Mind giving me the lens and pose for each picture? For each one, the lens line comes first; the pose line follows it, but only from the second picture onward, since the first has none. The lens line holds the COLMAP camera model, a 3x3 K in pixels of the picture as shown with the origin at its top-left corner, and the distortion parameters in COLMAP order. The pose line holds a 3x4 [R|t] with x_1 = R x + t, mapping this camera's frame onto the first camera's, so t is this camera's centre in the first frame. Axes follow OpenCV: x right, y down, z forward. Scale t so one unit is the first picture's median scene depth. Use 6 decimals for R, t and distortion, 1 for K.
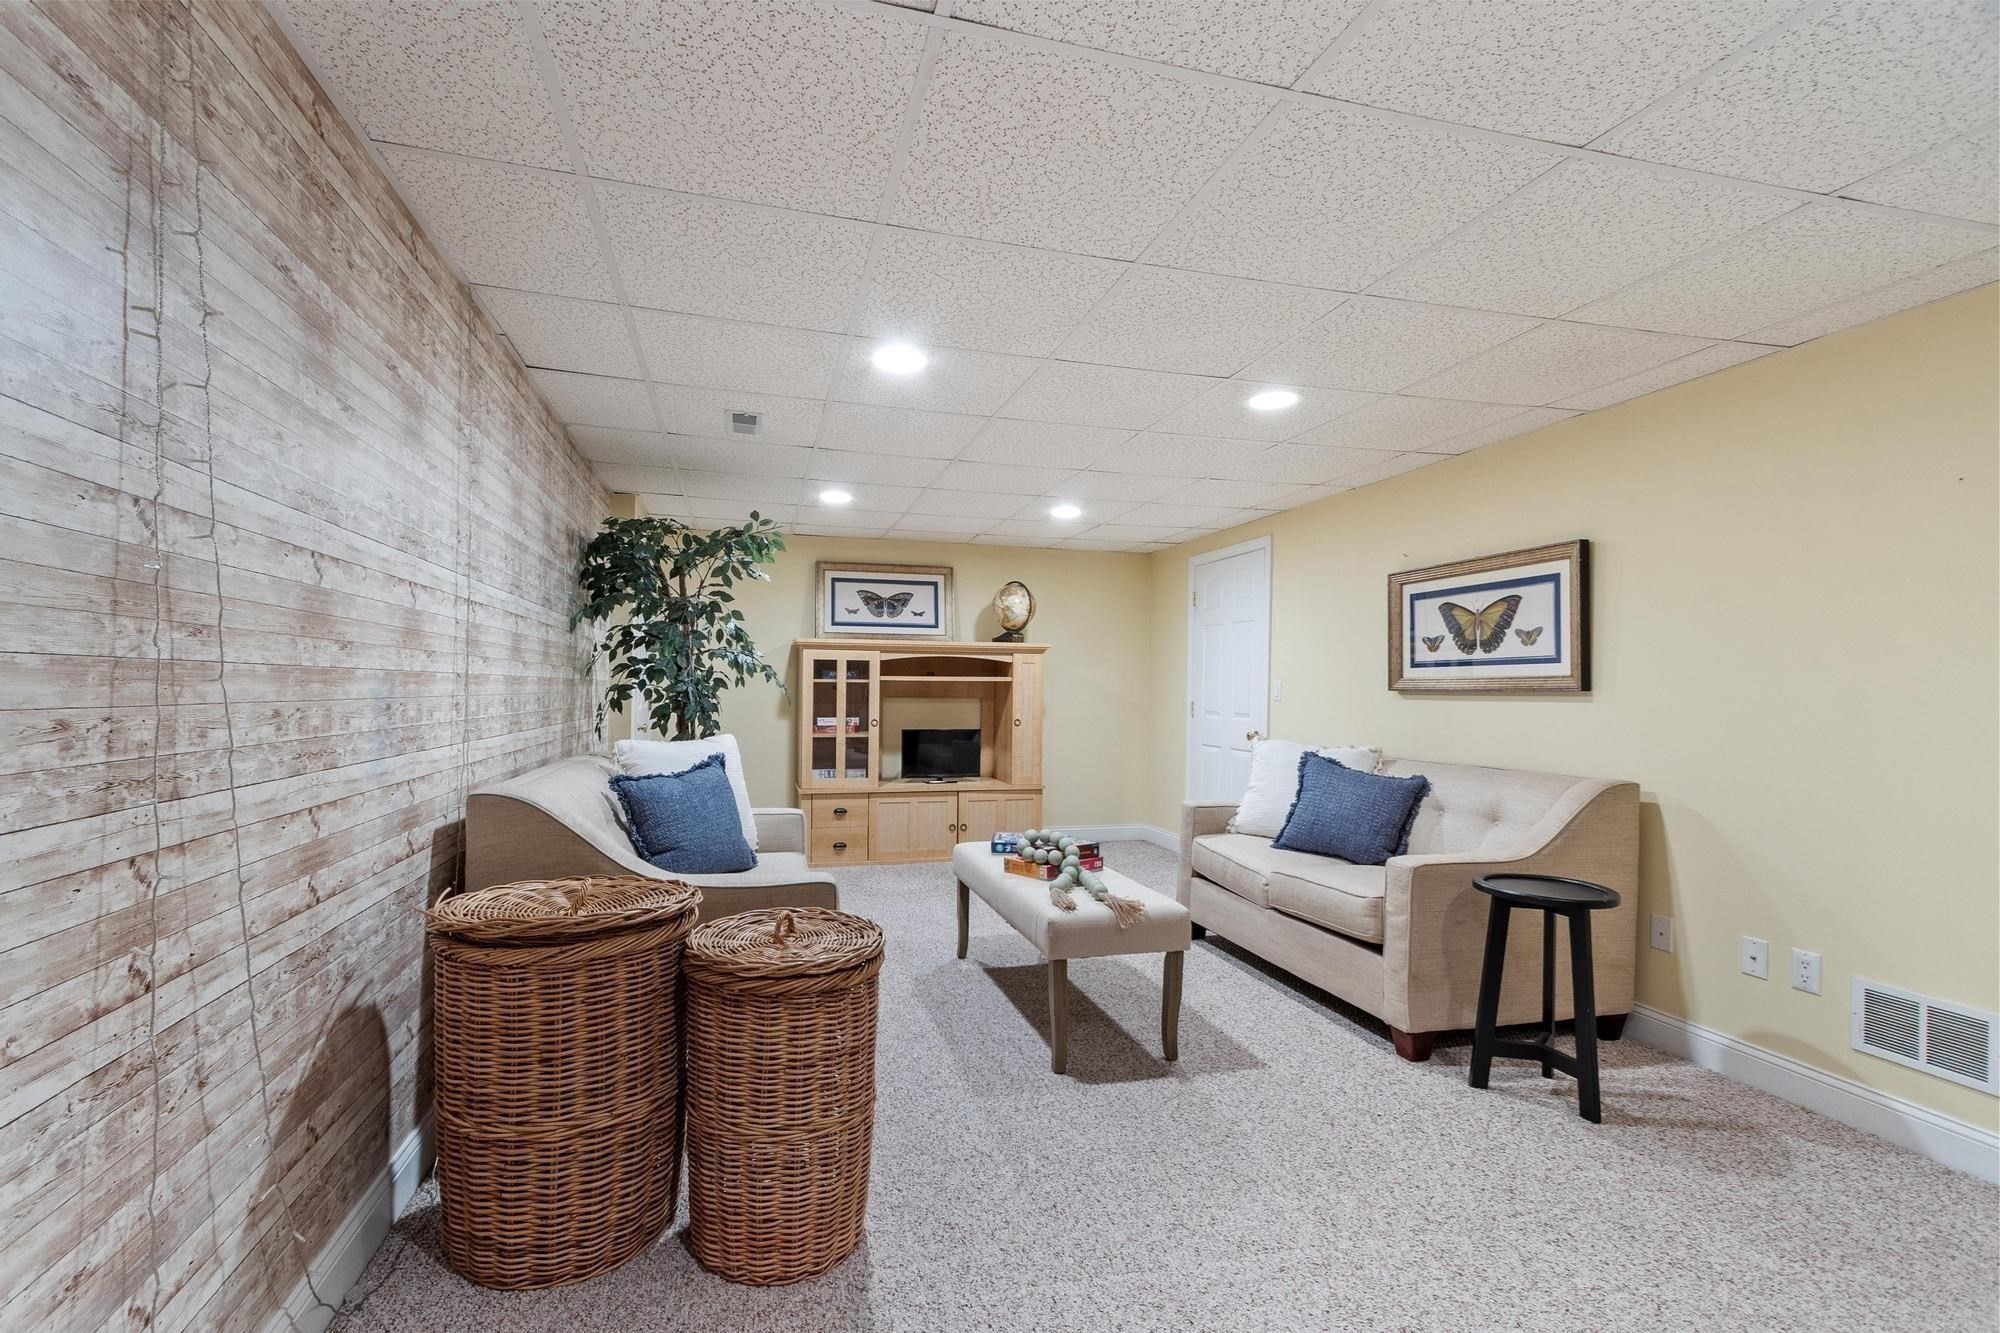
lens RADIAL K [[896.4, 0, 987.8], [0, 896.4, 679.5], [0, 0, 1]] dist [0.001128, 0.000112]
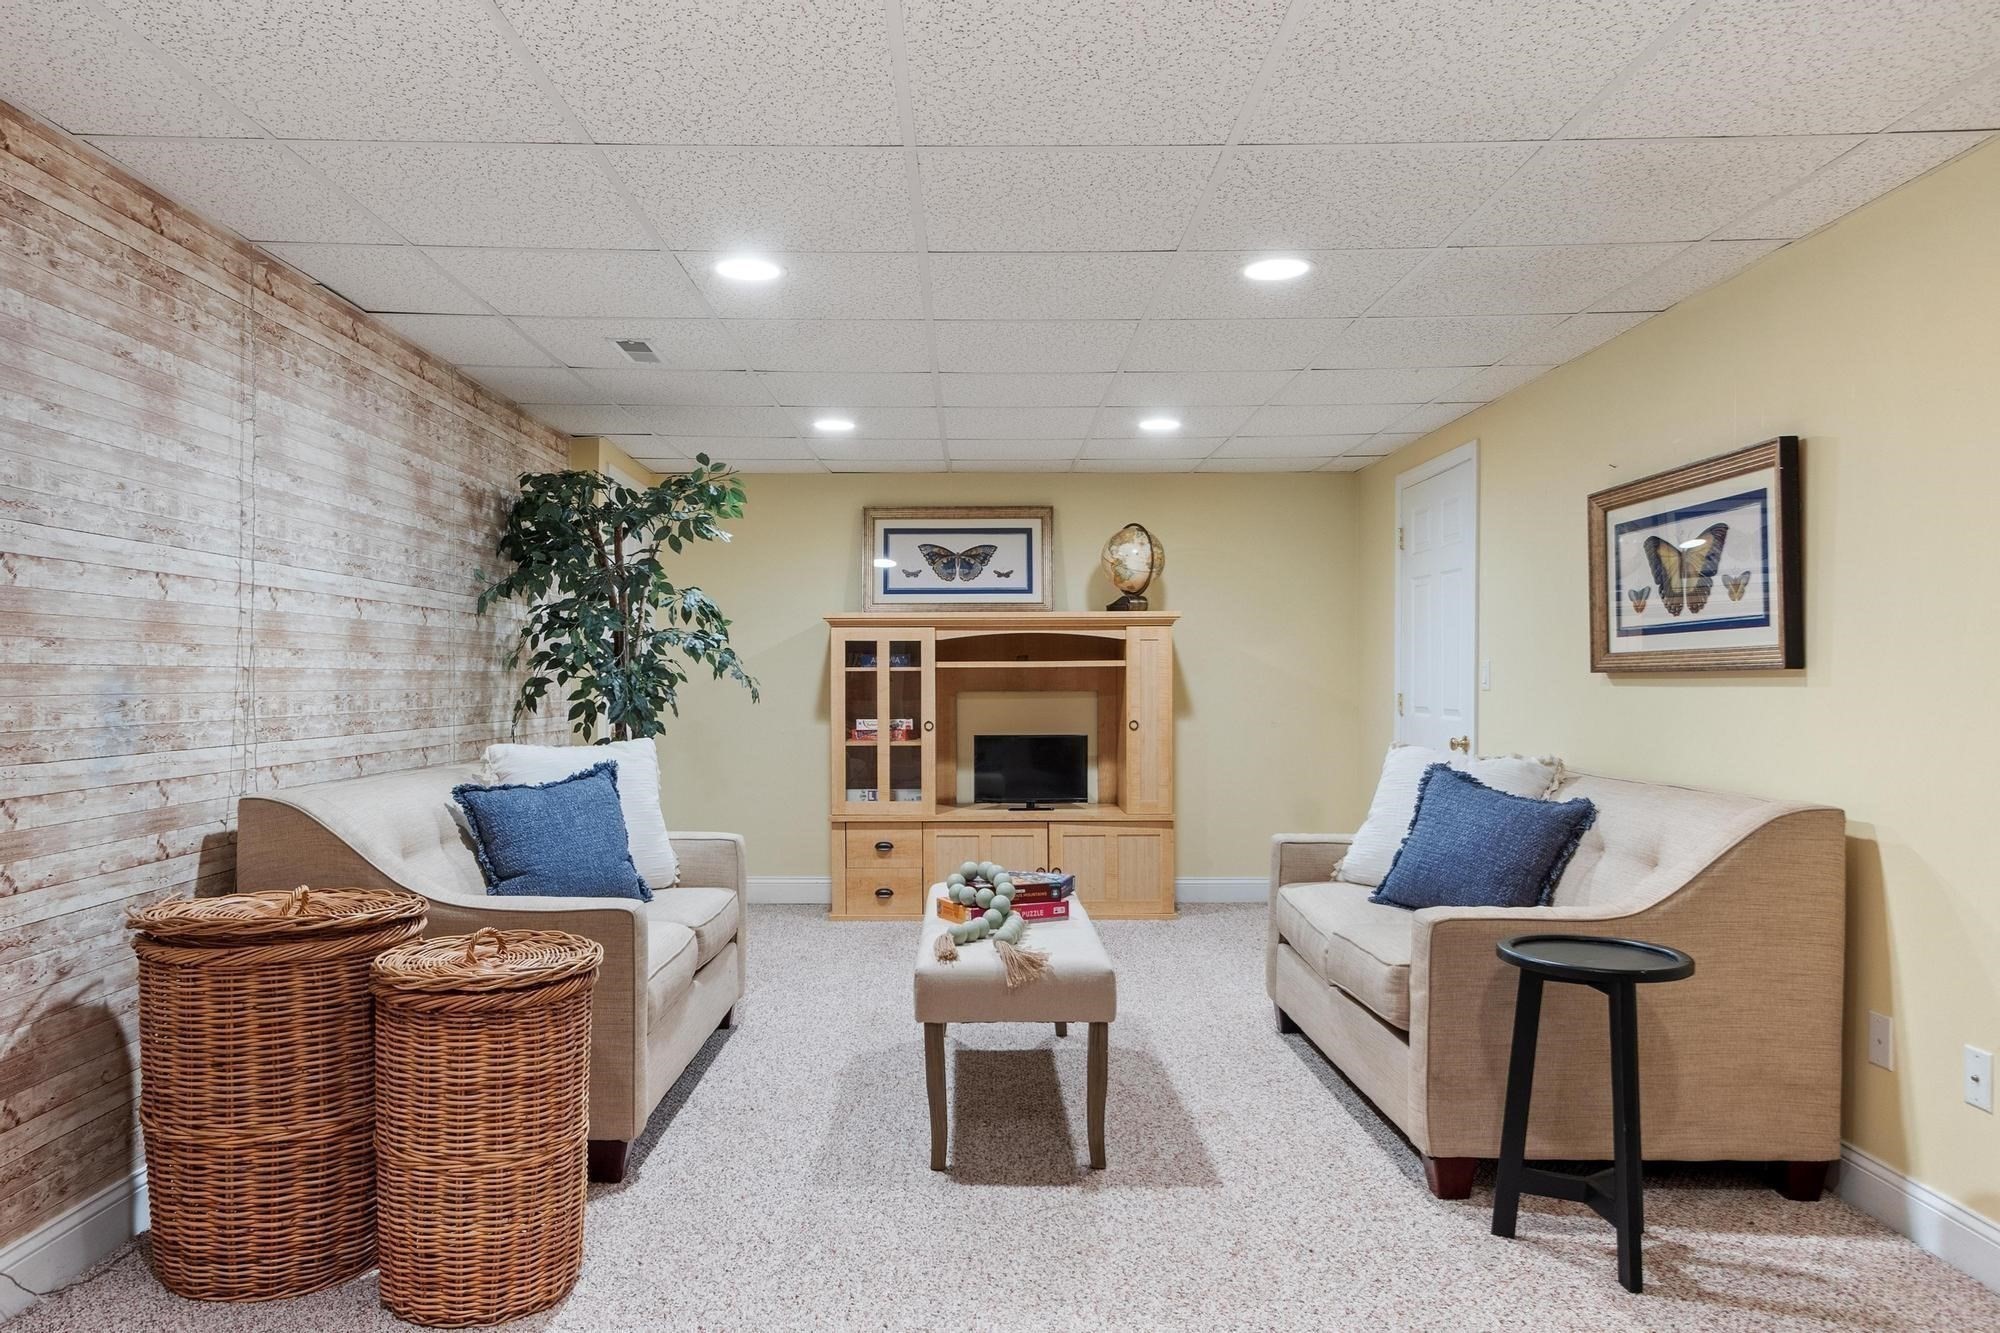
lens RADIAL K [[1378.1, 0, 1000.0], [0, 1378.1, 666.5], [0, 0, 1]] dist [0.001912, 0.000823]
pose [[0.966390, -0.014957, -0.256645, 0.354371], [0.015021, 0.999886, -0.001710, 0.004140], [0.256641, -0.002202, 0.966504, -0.112393]]
